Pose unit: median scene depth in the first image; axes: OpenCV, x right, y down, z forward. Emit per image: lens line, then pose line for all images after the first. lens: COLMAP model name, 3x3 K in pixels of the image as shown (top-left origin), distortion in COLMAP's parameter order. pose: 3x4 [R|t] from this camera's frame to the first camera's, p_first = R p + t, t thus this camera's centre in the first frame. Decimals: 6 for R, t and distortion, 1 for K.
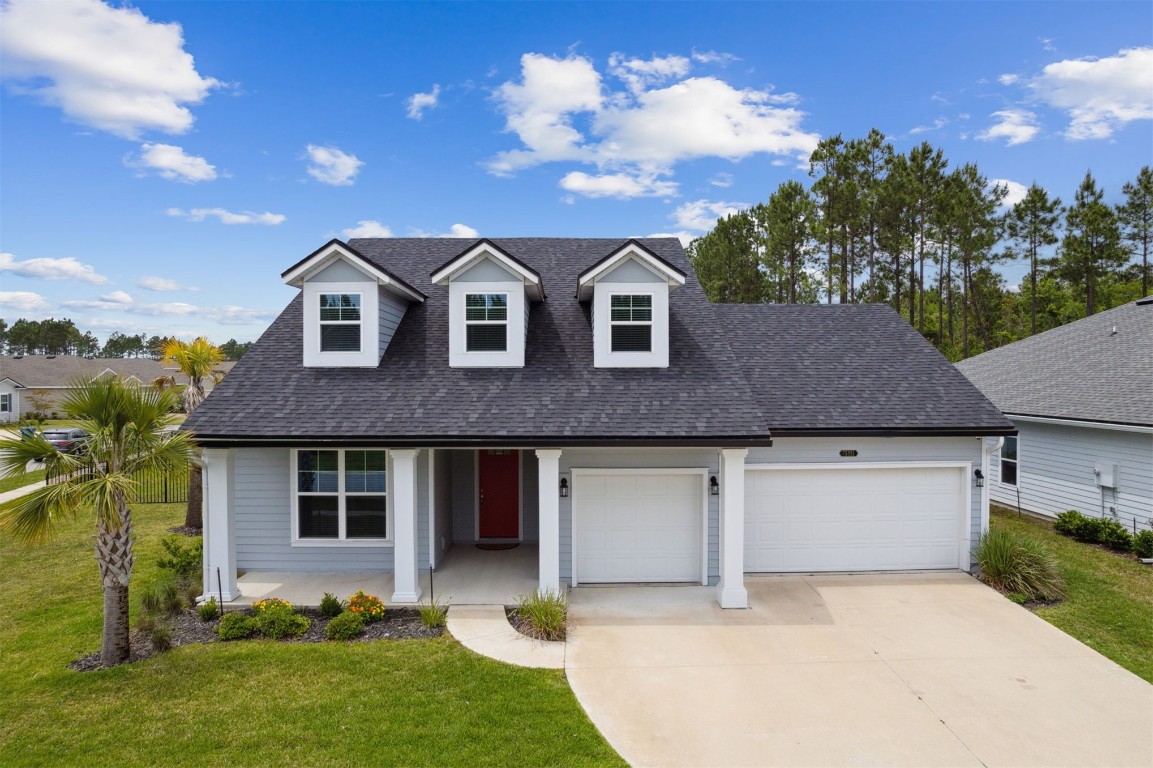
lens RADIAL K [[747.1, 0, 576.5], [0, 747.1, 384.0], [0, 0, 1]] dist [-0.090184, 0.081402]
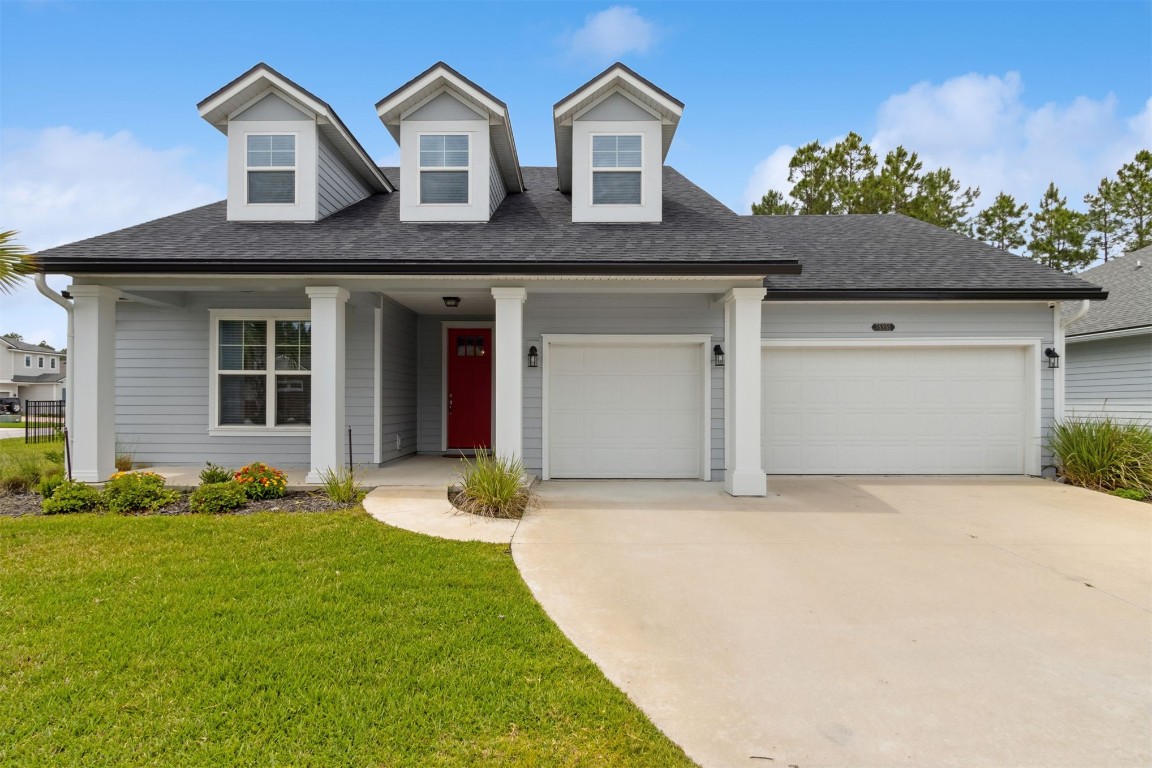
lens RADIAL K [[612.4, 0, 561.3], [0, 612.4, 401.4], [0, 0, 1]] dist [-0.002813, -0.000517]
pose [[0.999523, 0.004720, -0.030515, 0.033429], [-0.005187, 0.999870, -0.015245, 0.190328], [0.030439, 0.015396, 0.999418, 0.316877]]
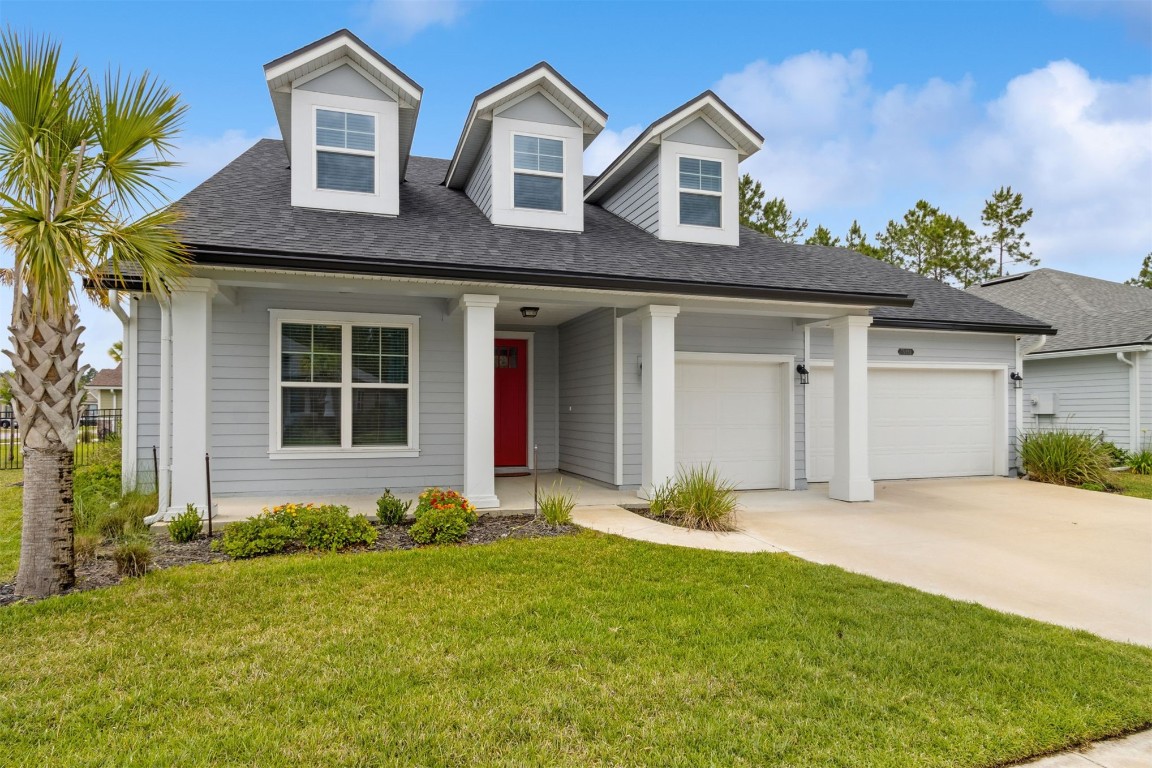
lens RADIAL K [[658.9, 0, 559.3], [0, 658.9, 414.2], [0, 0, 1]] dist [-0.003607, -0.001096]
pose [[0.960608, 0.001625, 0.277903, -0.295904], [0.002186, 0.999908, -0.013402, 0.186448], [-0.277899, 0.013481, 0.960516, 0.316994]]
